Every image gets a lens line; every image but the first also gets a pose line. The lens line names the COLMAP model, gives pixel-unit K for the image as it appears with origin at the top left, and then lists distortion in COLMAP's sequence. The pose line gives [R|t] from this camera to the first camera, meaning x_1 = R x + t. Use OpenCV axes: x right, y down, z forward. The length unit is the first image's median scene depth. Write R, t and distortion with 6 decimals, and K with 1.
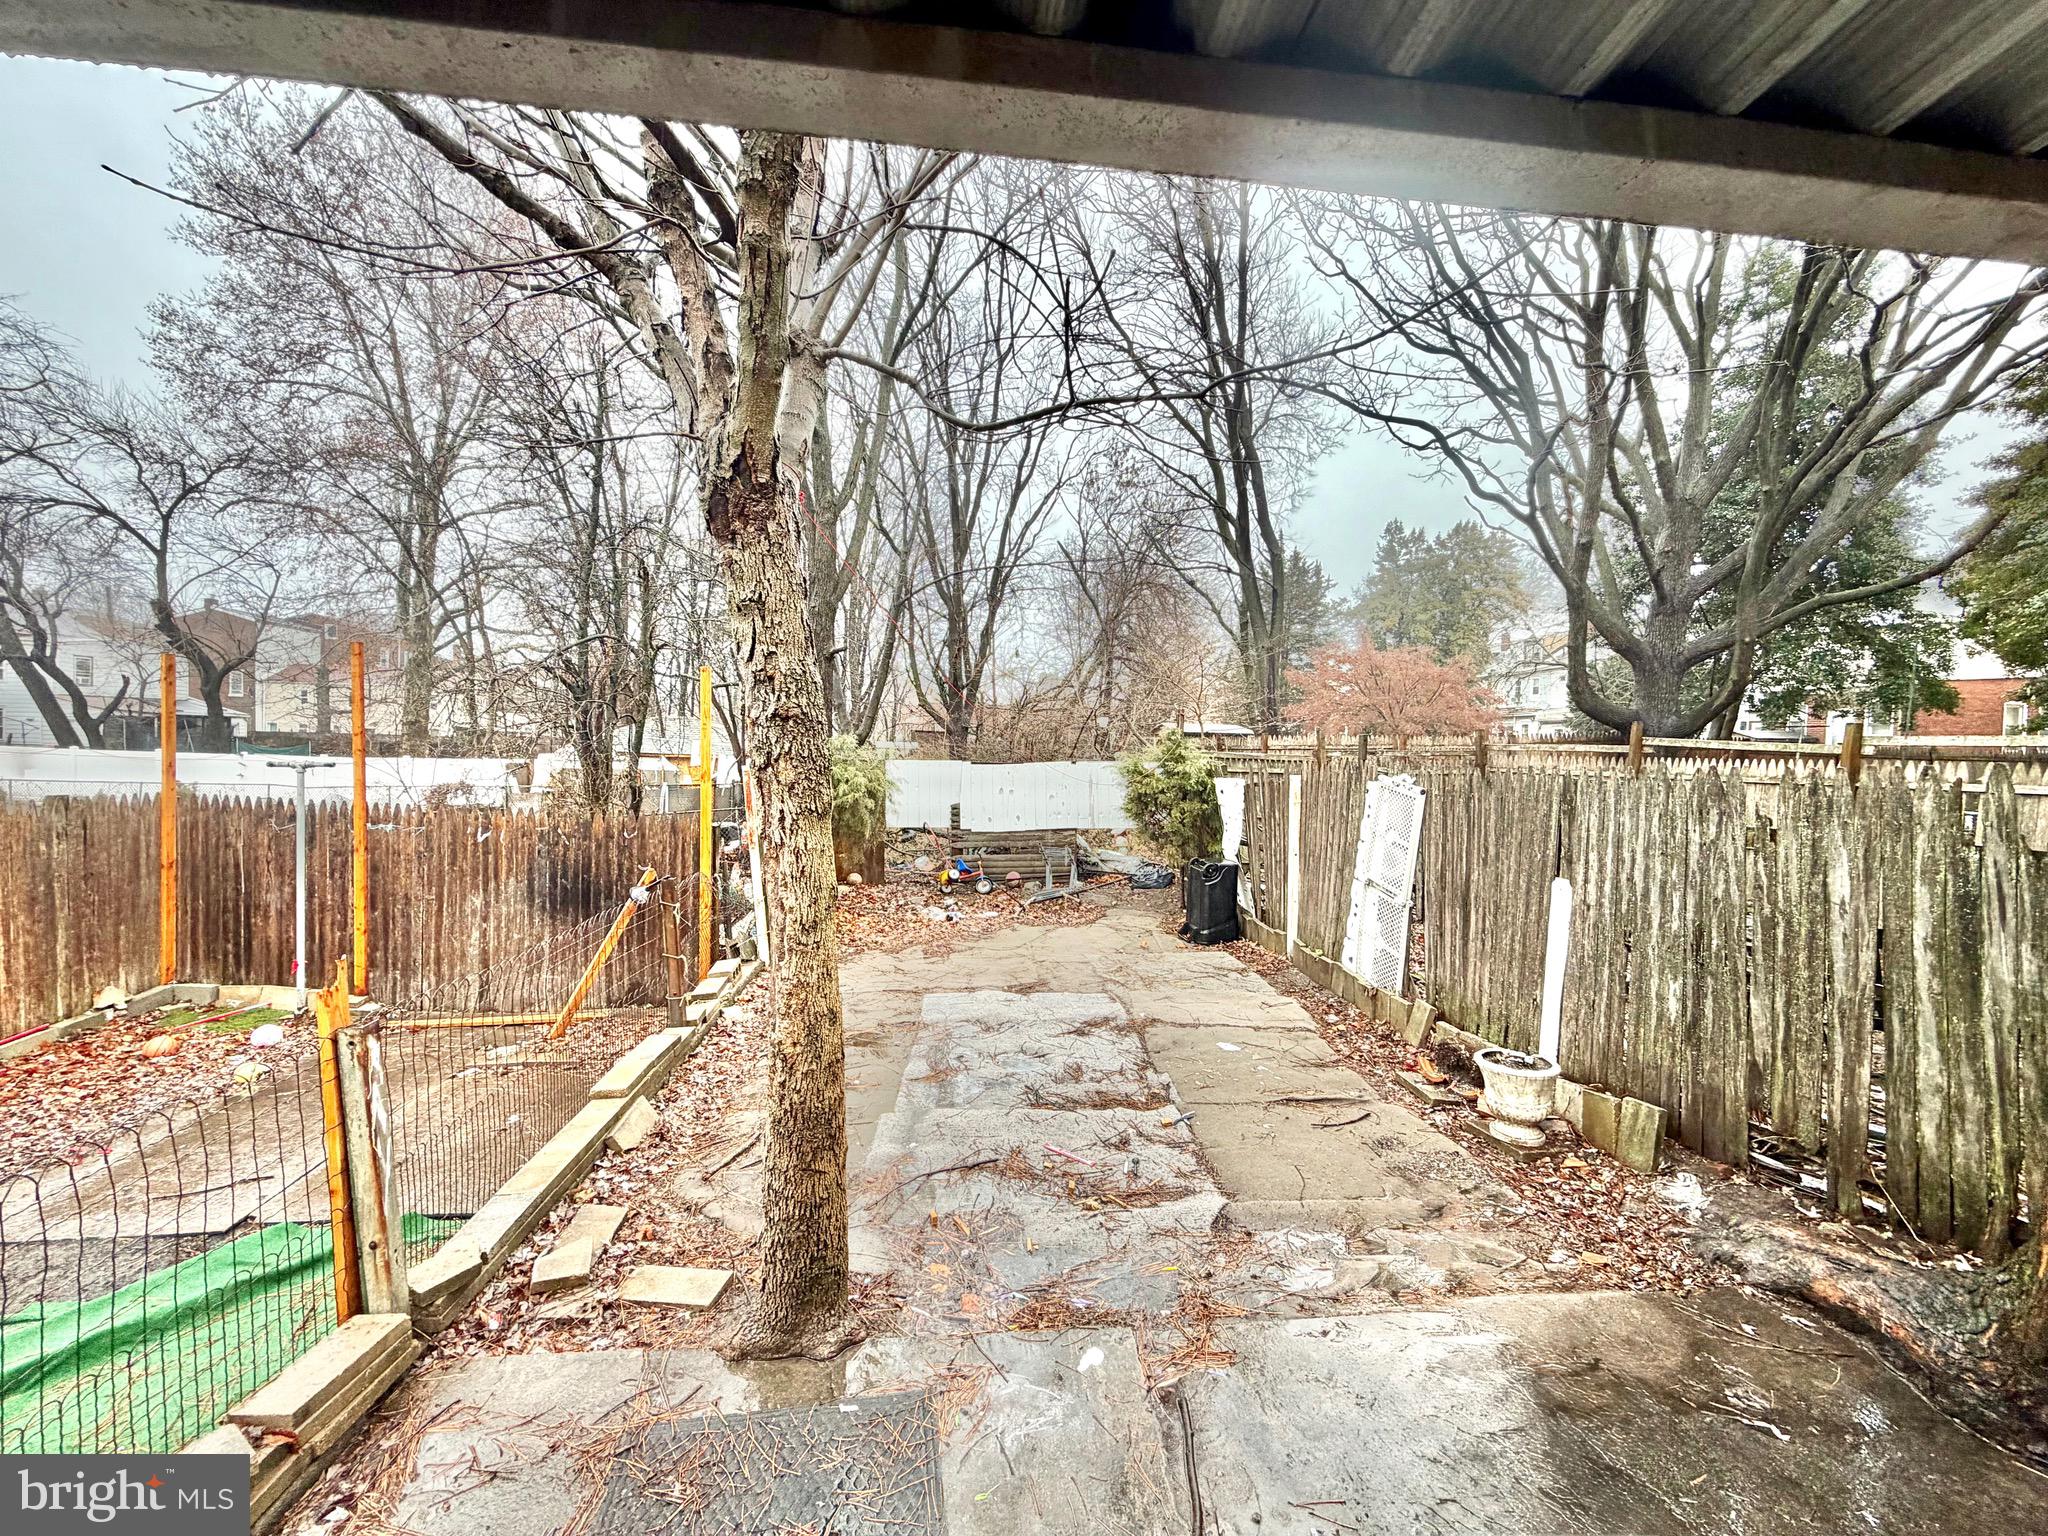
lens RADIAL K [[817.3, 0, 1024.0], [0, 817.3, 768.0], [0, 0, 1]] dist [0.001982, 0.000136]
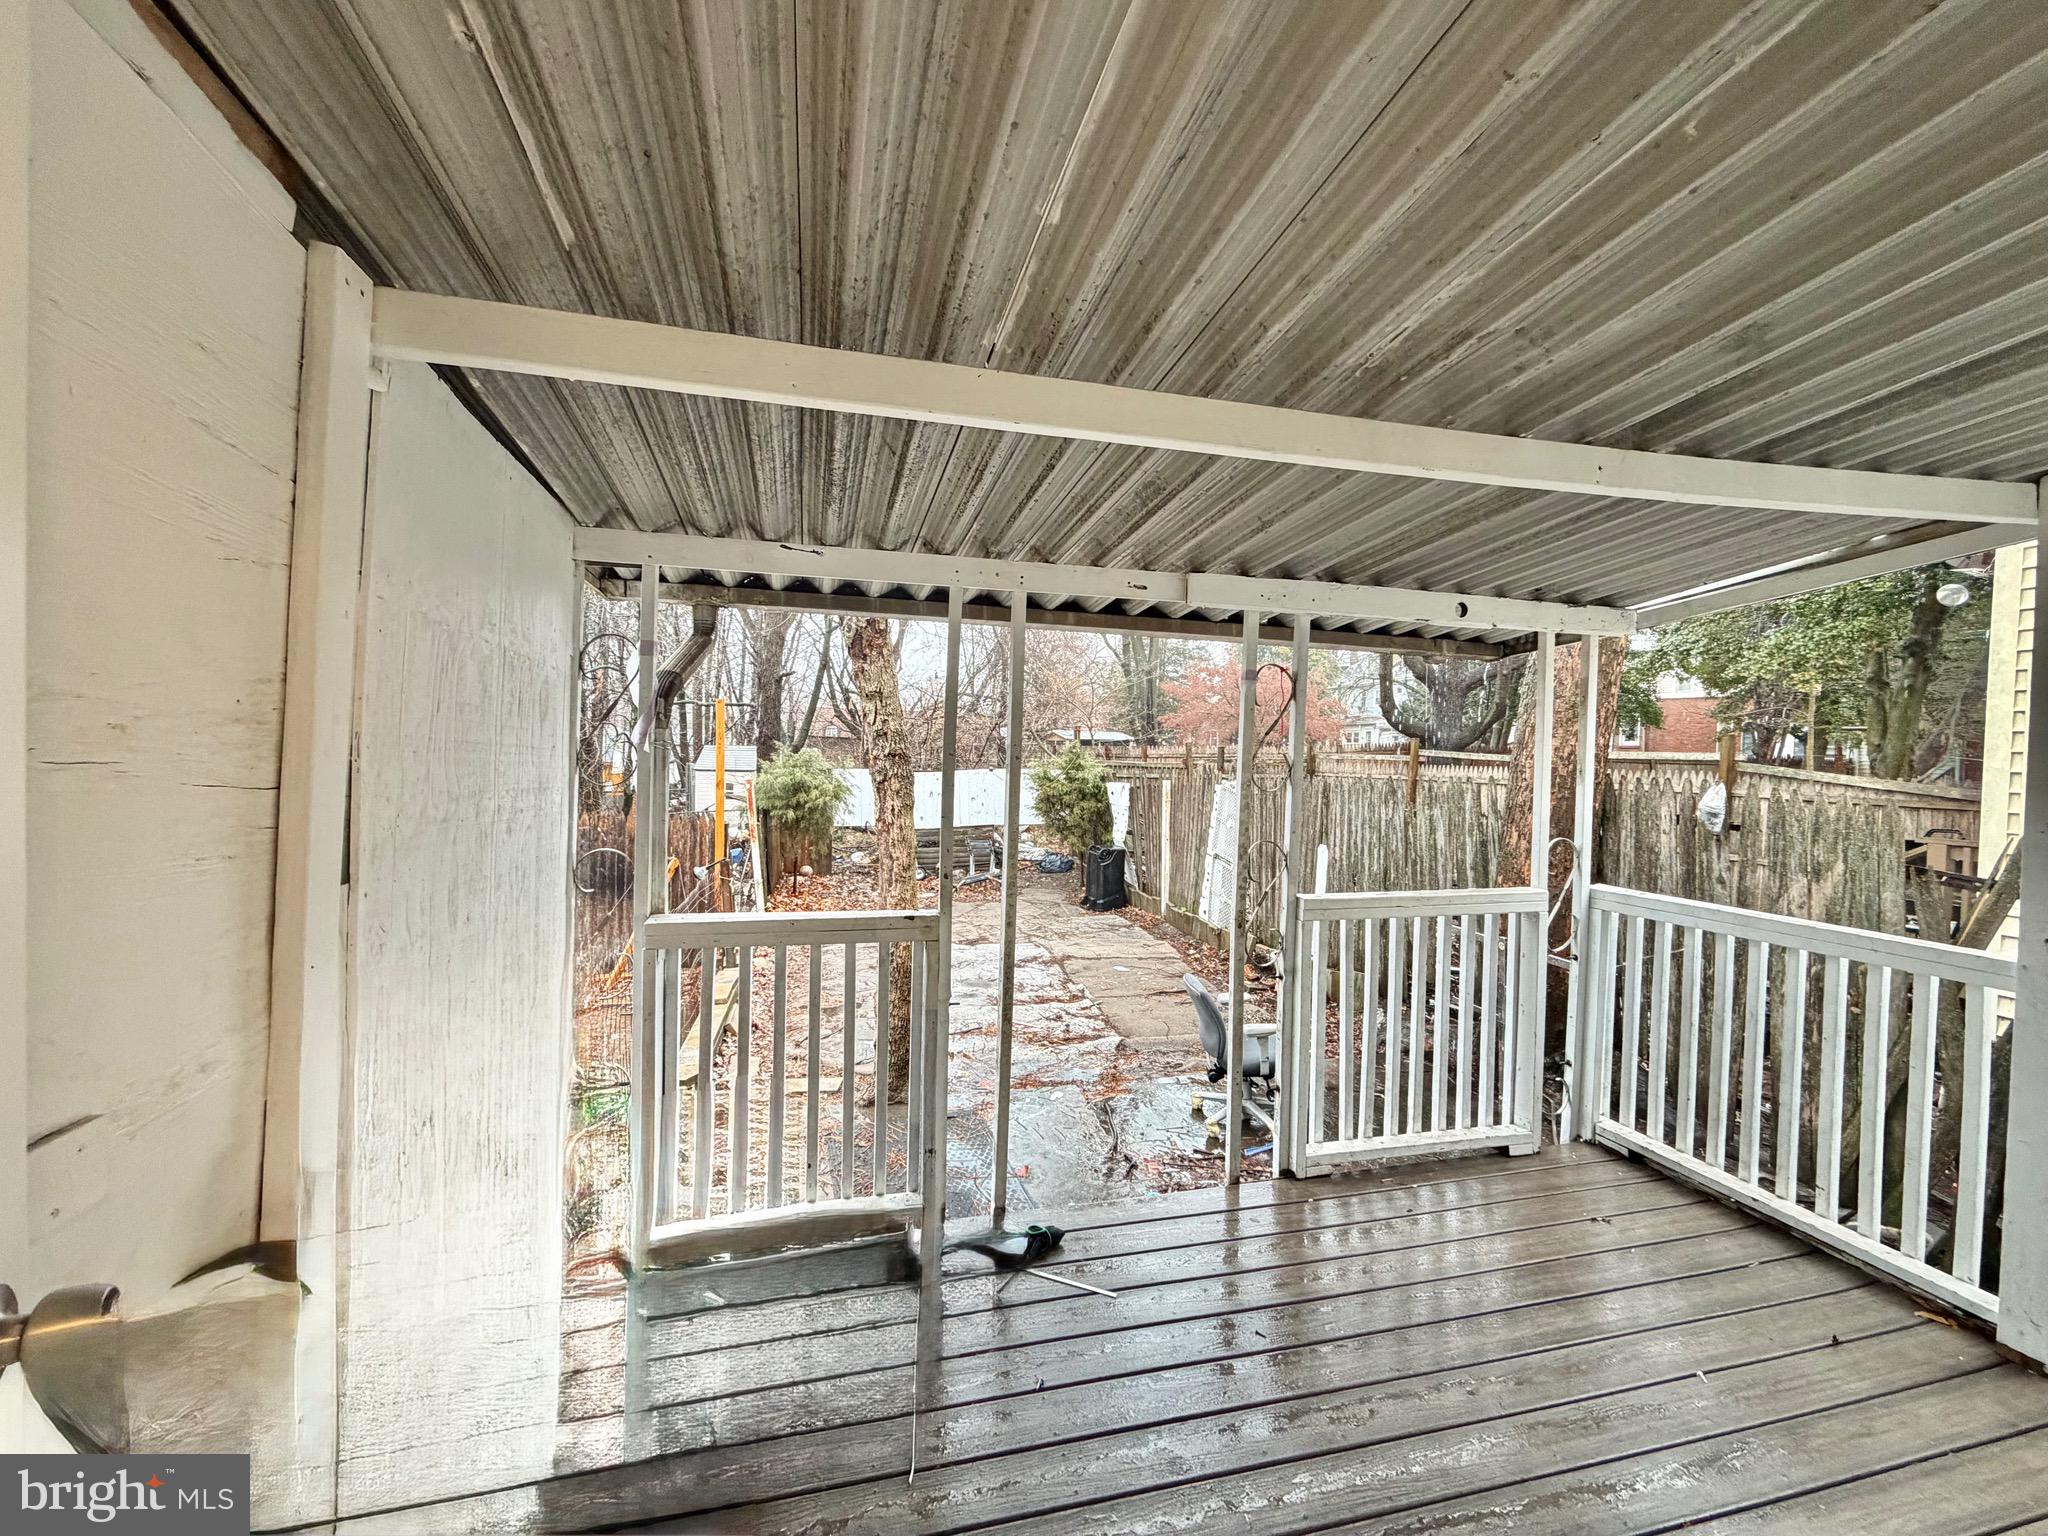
lens RADIAL K [[817.3, 0, 1024.0], [0, 817.3, 768.0], [0, 0, 1]] dist [0.001982, 0.000136]
pose [[0.990253, -0.004848, 0.139199, -0.078321], [0.005353, 0.999980, -0.003250, -0.007613], [-0.139181, 0.003964, 0.990259, -0.267614]]
